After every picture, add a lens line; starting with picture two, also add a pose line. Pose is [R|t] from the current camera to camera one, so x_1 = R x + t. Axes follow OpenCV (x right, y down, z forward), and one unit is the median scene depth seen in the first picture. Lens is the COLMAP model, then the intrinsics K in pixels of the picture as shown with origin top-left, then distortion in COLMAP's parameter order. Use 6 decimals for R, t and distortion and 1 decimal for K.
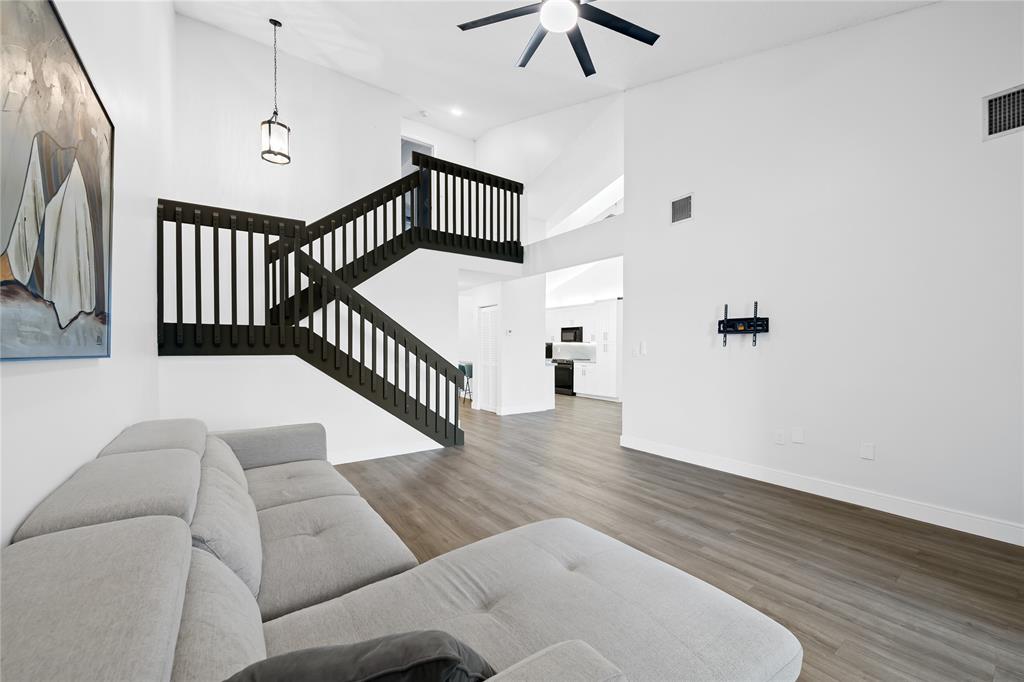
lens RADIAL K [[416.6, 0, 515.1], [0, 416.6, 331.4], [0, 0, 1]] dist [-0.001720, -0.000393]
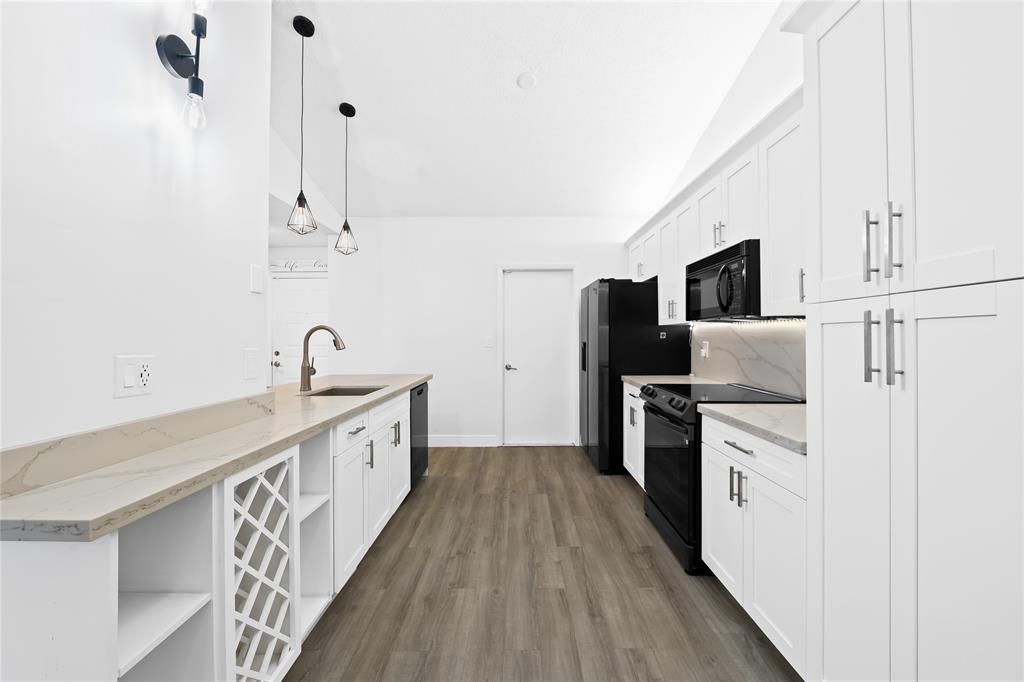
lens RADIAL K [[416.6, 0, 515.1], [0, 416.6, 331.4], [0, 0, 1]] dist [-0.001720, -0.000393]
pose [[0.813925, -0.011748, -0.580851, 0.181783], [0.022602, 0.999679, 0.011453, 0.027538], [0.580530, -0.022451, 0.813929, 0.771945]]
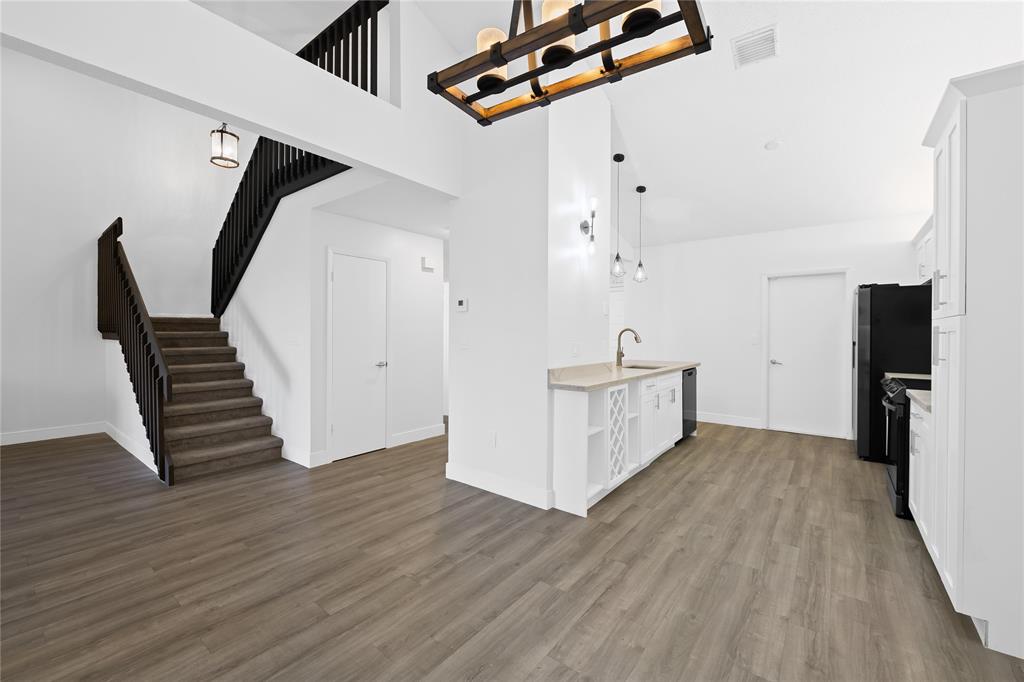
lens RADIAL K [[416.6, 0, 515.1], [0, 416.6, 331.4], [0, 0, 1]] dist [-0.001720, -0.000393]
pose [[0.303051, -0.003528, -0.952968, 0.332654], [0.026390, 0.999641, 0.004691, 0.021398], [0.952609, -0.026571, 0.303035, 0.653831]]
